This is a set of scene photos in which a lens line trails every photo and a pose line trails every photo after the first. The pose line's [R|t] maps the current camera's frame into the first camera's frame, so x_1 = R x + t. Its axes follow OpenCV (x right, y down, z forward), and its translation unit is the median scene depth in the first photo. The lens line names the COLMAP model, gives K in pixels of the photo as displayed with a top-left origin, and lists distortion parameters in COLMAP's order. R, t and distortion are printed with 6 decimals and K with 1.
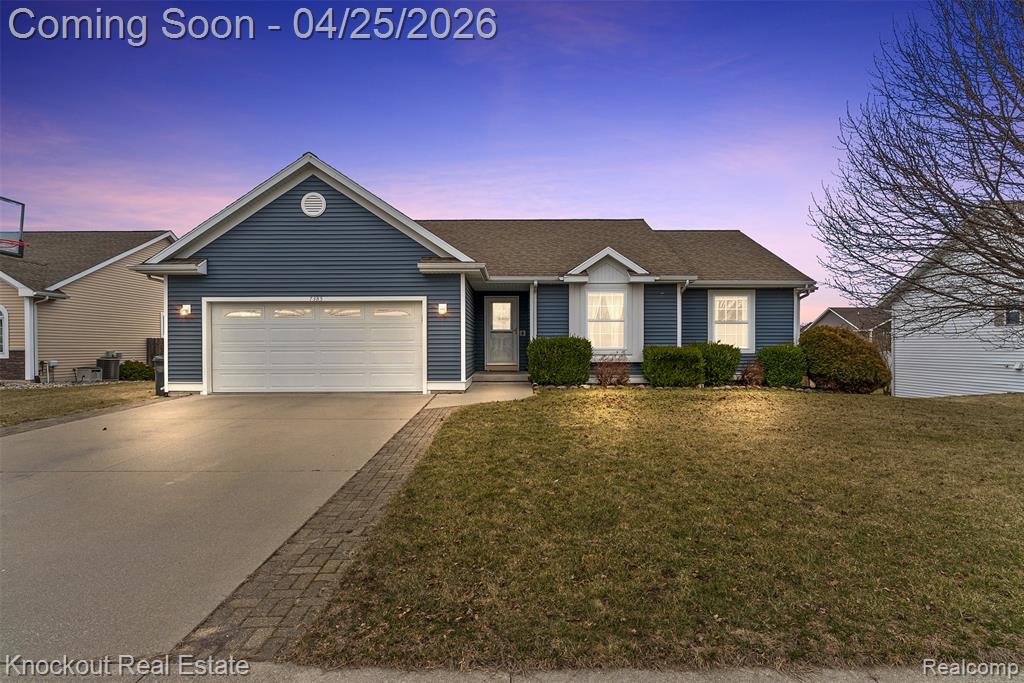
lens RADIAL K [[550.6, 0, 512.0], [0, 550.6, 341.5], [0, 0, 1]] dist [-0.001343, -0.000222]
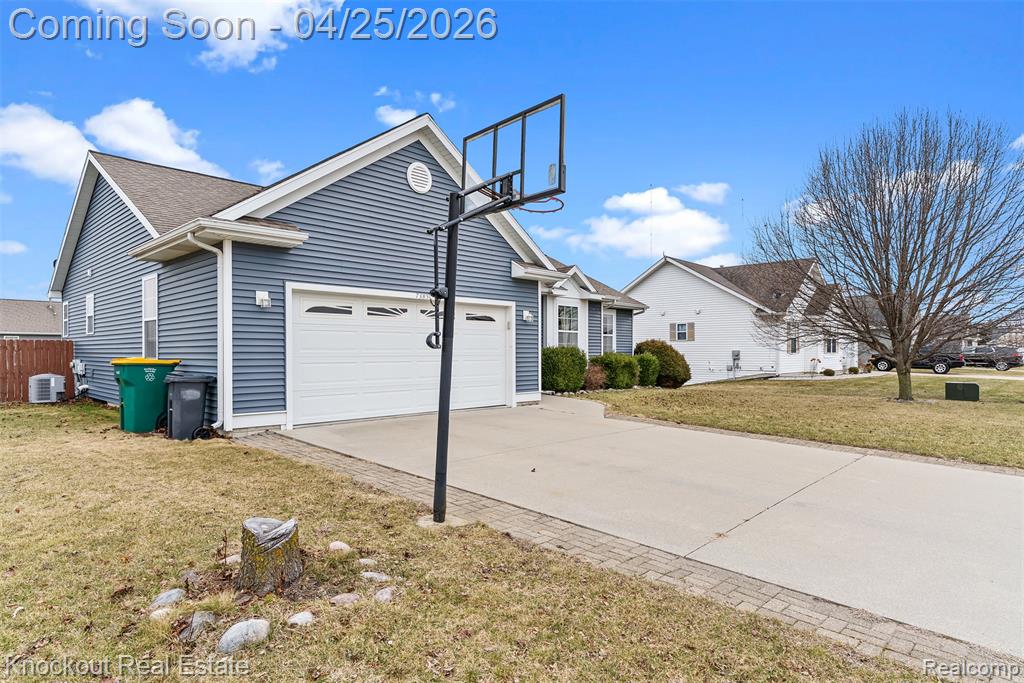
lens RADIAL K [[576.1, 0, 512.0], [0, 576.1, 341.5], [0, 0, 1]] dist [0.000217, 0.000025]
pose [[0.708080, 0.015783, 0.705956, -0.849440], [-0.004973, 0.999837, -0.017365, 0.002054], [-0.706115, 0.008784, 0.708043, 0.316150]]
